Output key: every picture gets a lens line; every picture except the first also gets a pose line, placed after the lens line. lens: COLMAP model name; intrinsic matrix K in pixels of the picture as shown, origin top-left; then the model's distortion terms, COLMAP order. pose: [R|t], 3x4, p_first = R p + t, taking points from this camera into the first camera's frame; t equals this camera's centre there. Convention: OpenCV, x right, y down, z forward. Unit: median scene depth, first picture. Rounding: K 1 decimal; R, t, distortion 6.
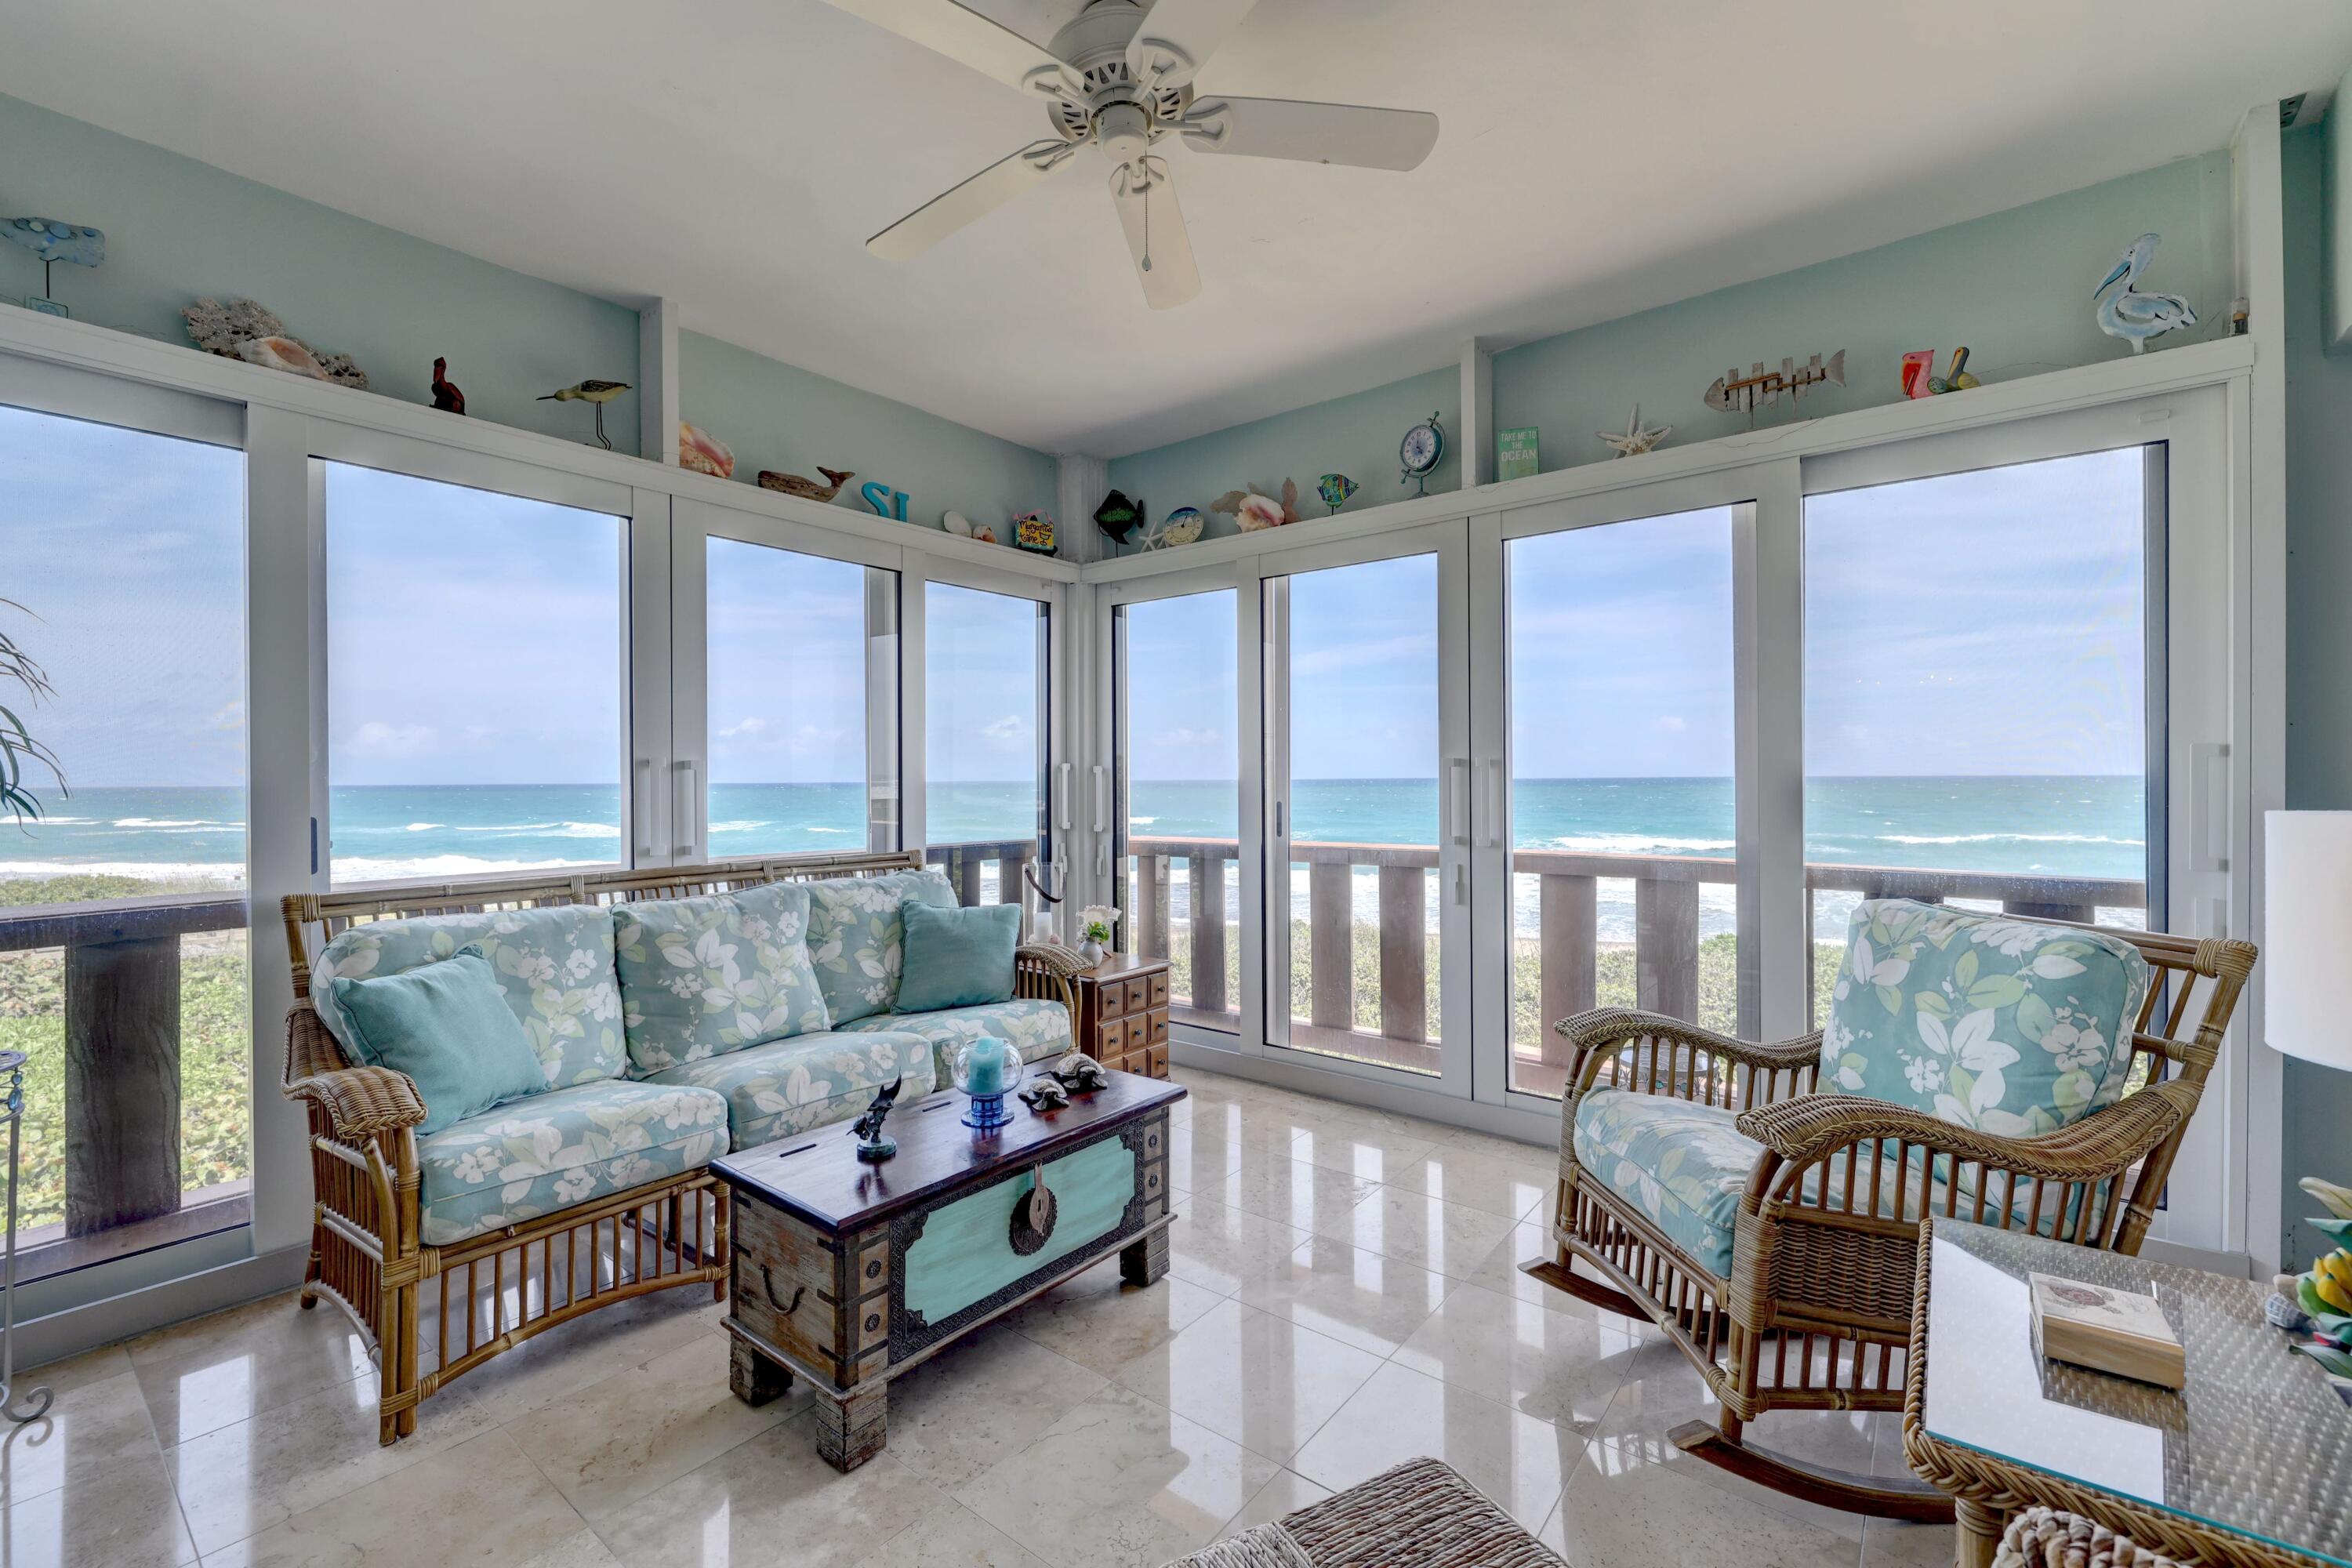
lens RADIAL K [[975.2, 0, 1173.7], [0, 975.2, 781.2], [0, 0, 1]] dist [-0.001803, 0.000329]
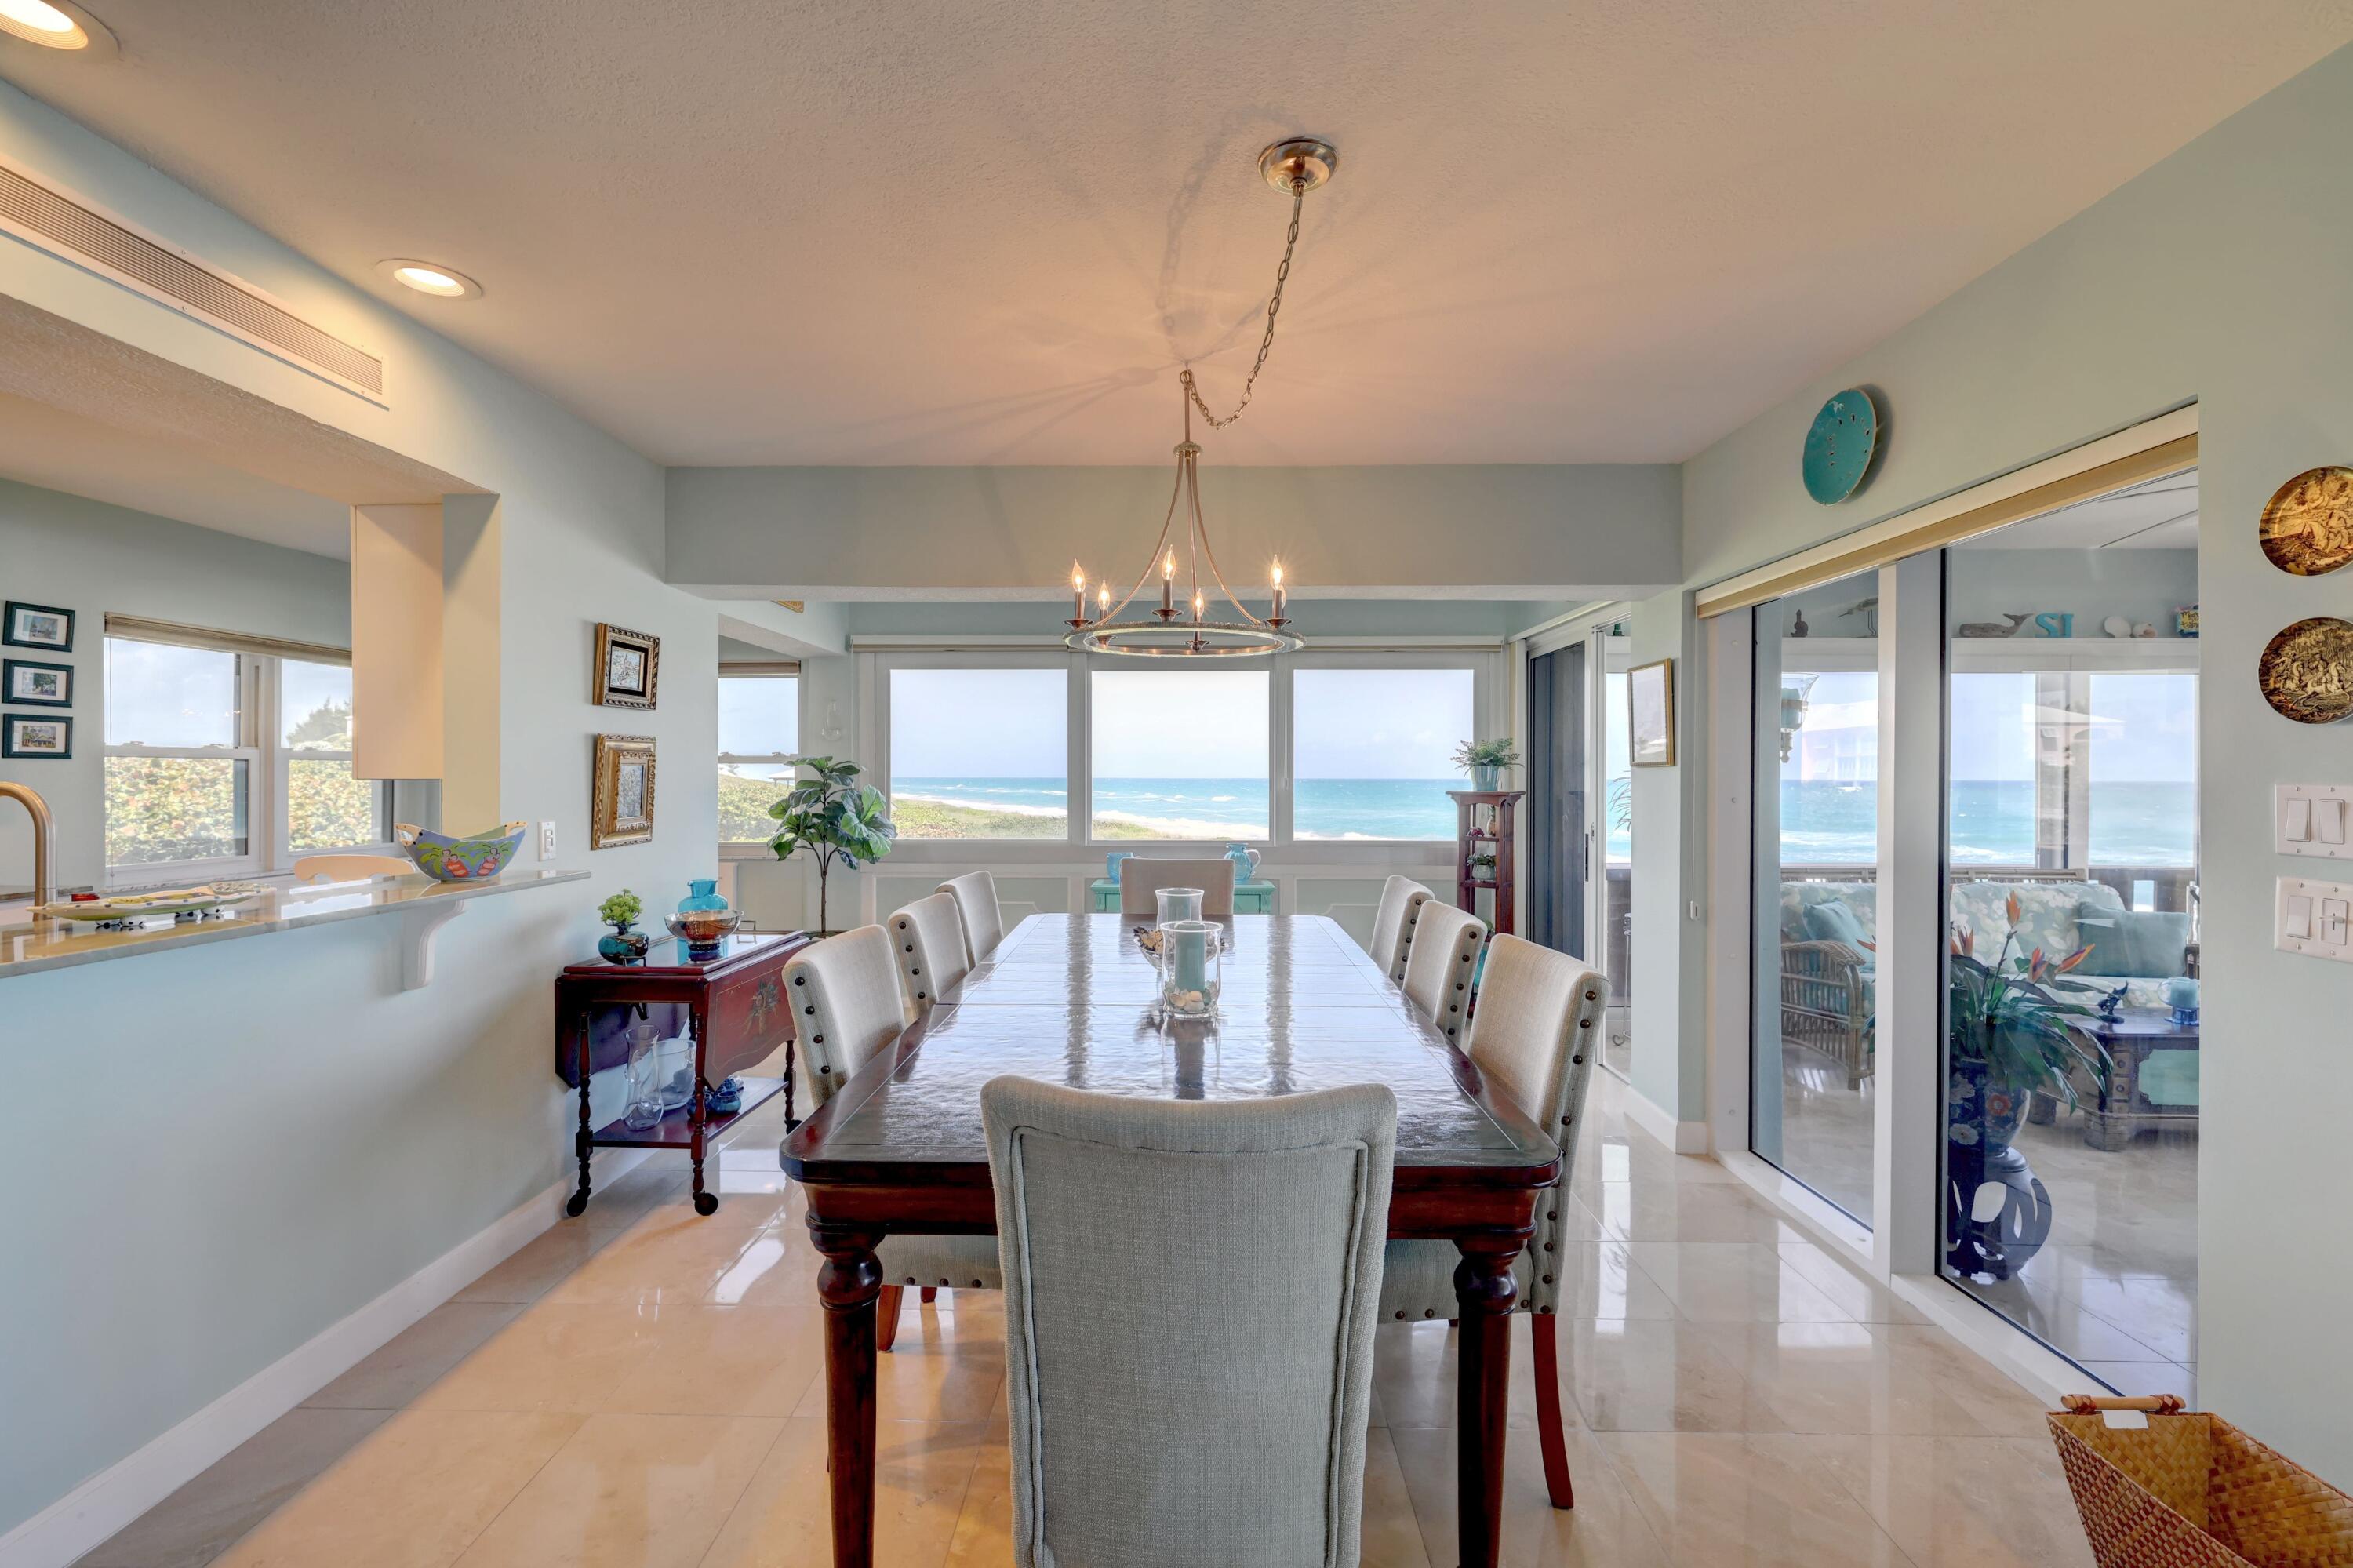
lens RADIAL K [[975.6, 0, 1171.3], [0, 975.6, 780.7], [0, 0, 1]] dist [-0.001803, 0.000329]
pose [[0.608935, 0.008868, -0.793170, 0.060331], [-0.006227, 0.999960, 0.006399, -0.065217], [0.793195, 0.001042, 0.608966, -1.031178]]
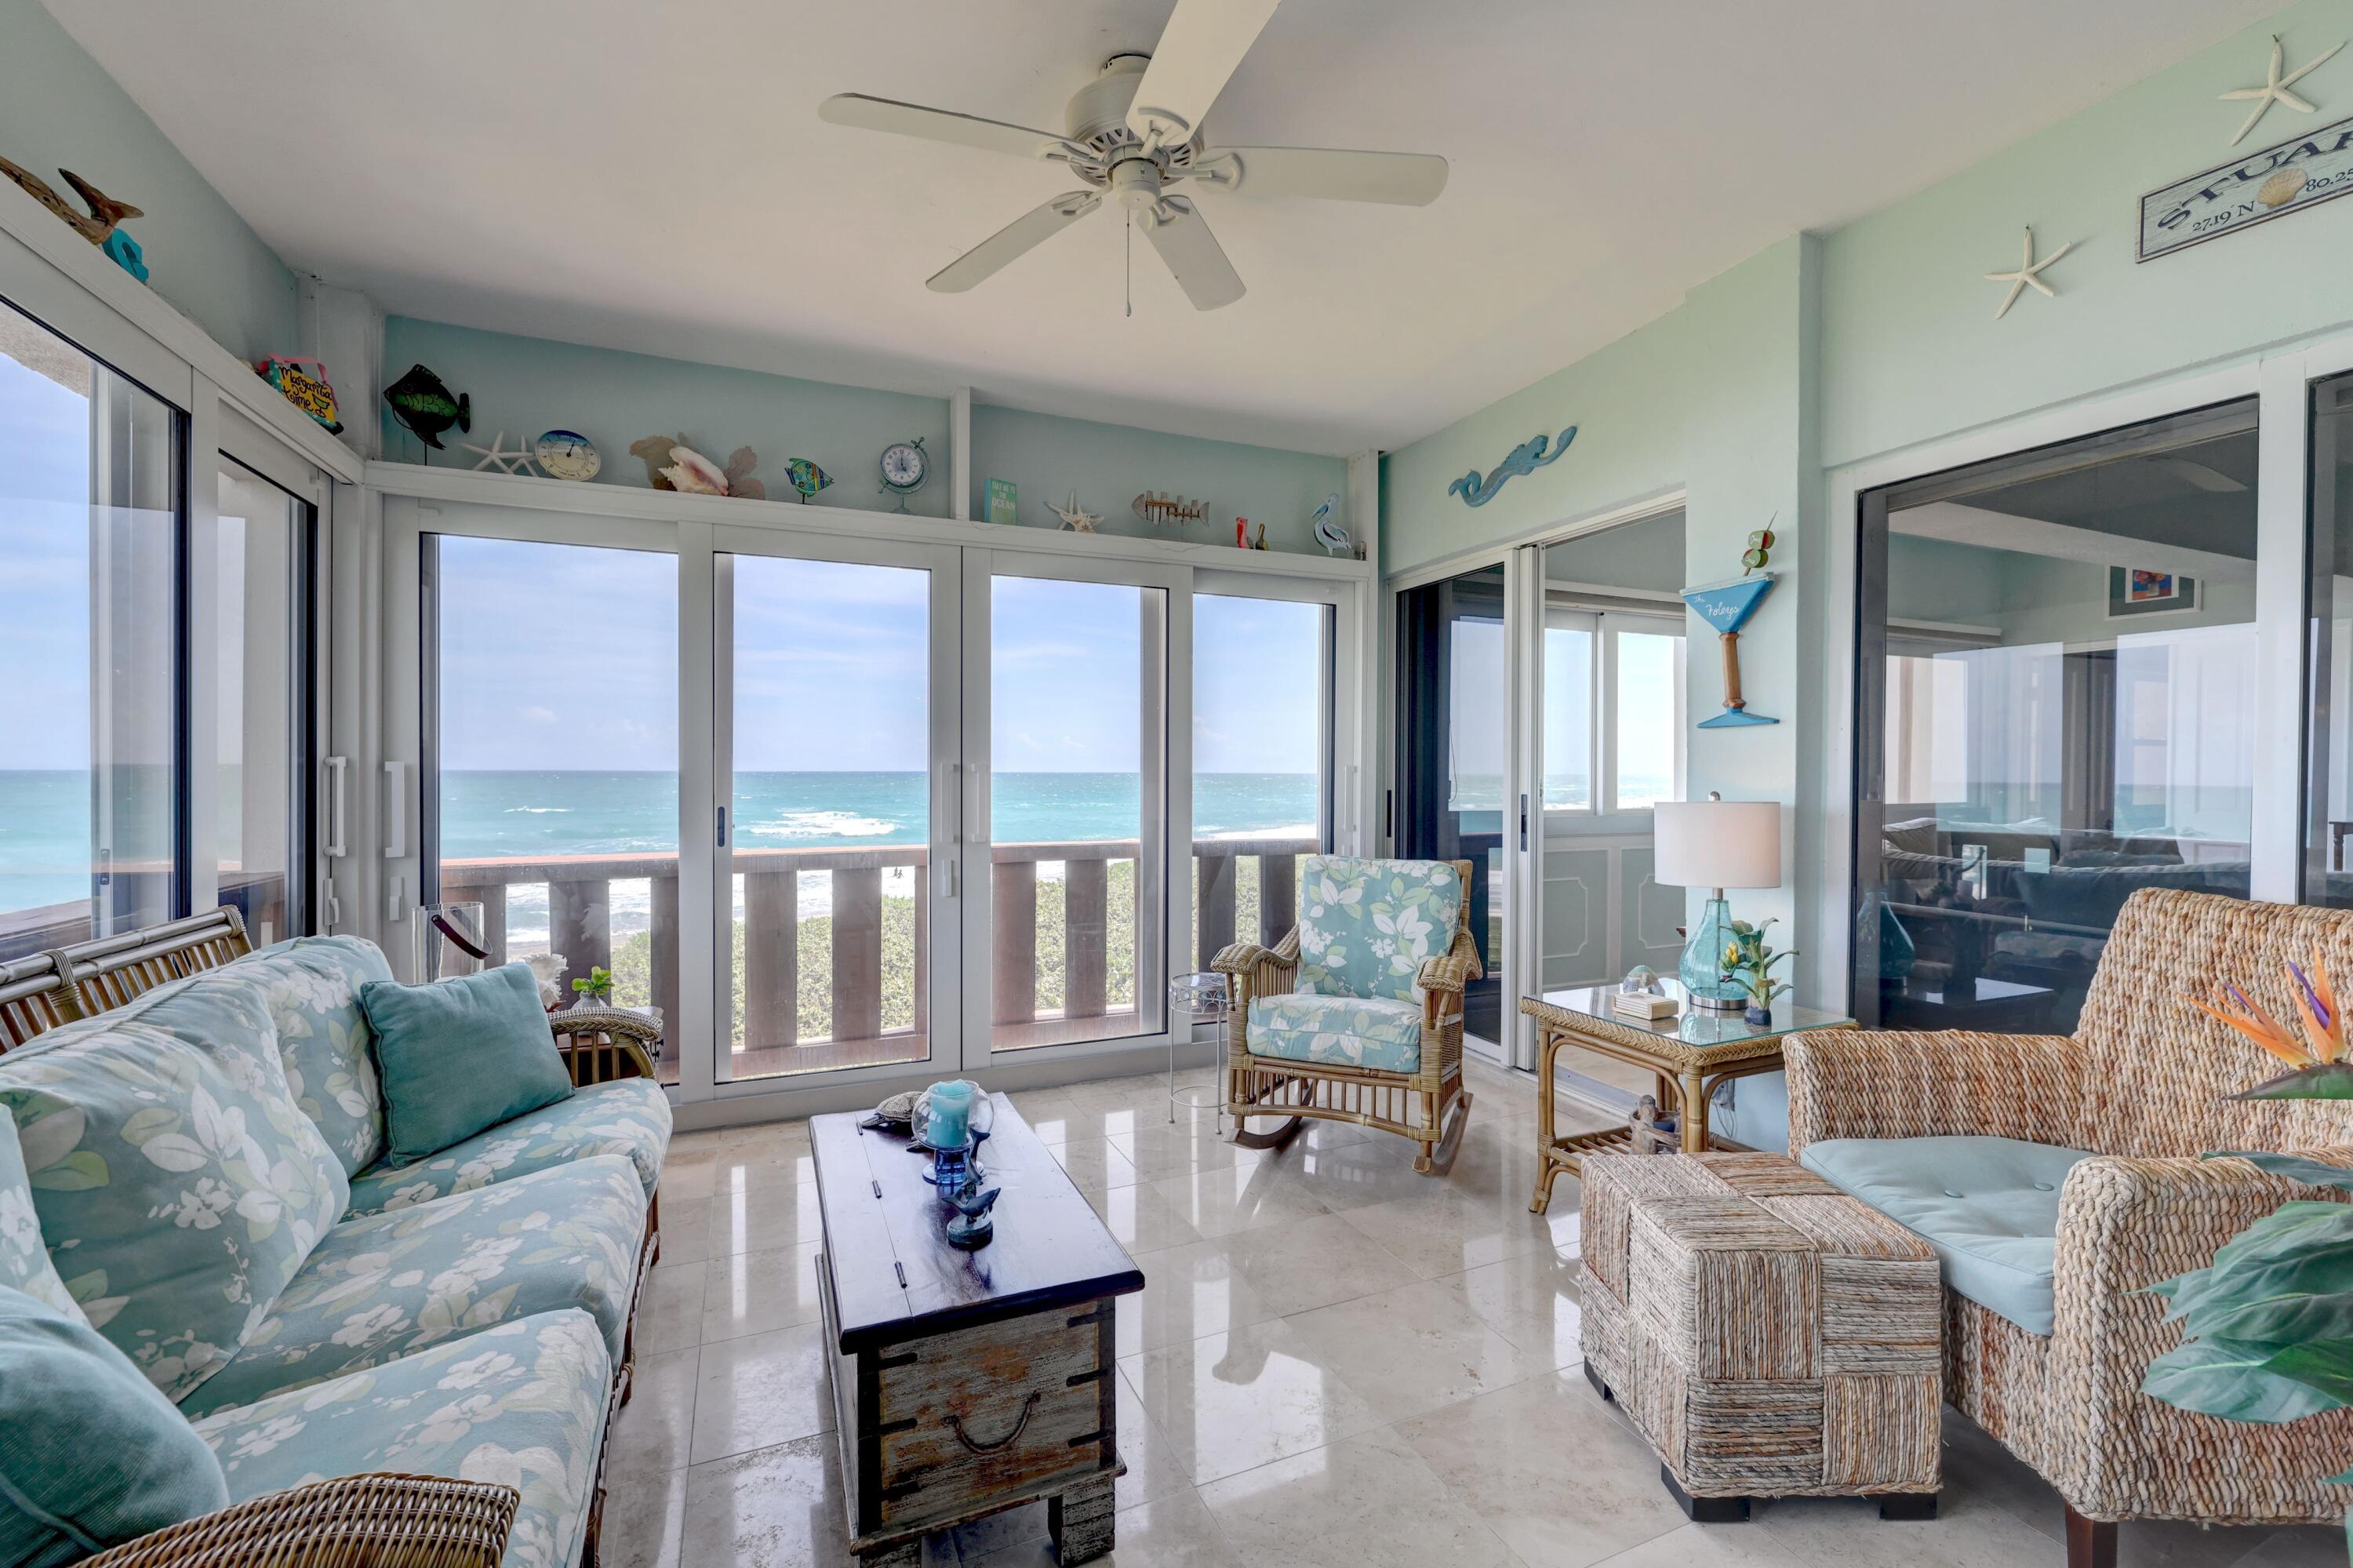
lens RADIAL K [[975.6, 0, 1168.7], [0, 975.6, 784.1], [0, 0, 1]] dist [-0.001803, 0.000329]
pose [[0.477984, -0.004093, 0.878359, -0.567858], [-0.004602, 0.999964, 0.007165, -0.009621], [-0.878357, -0.007467, 0.477947, 0.264146]]
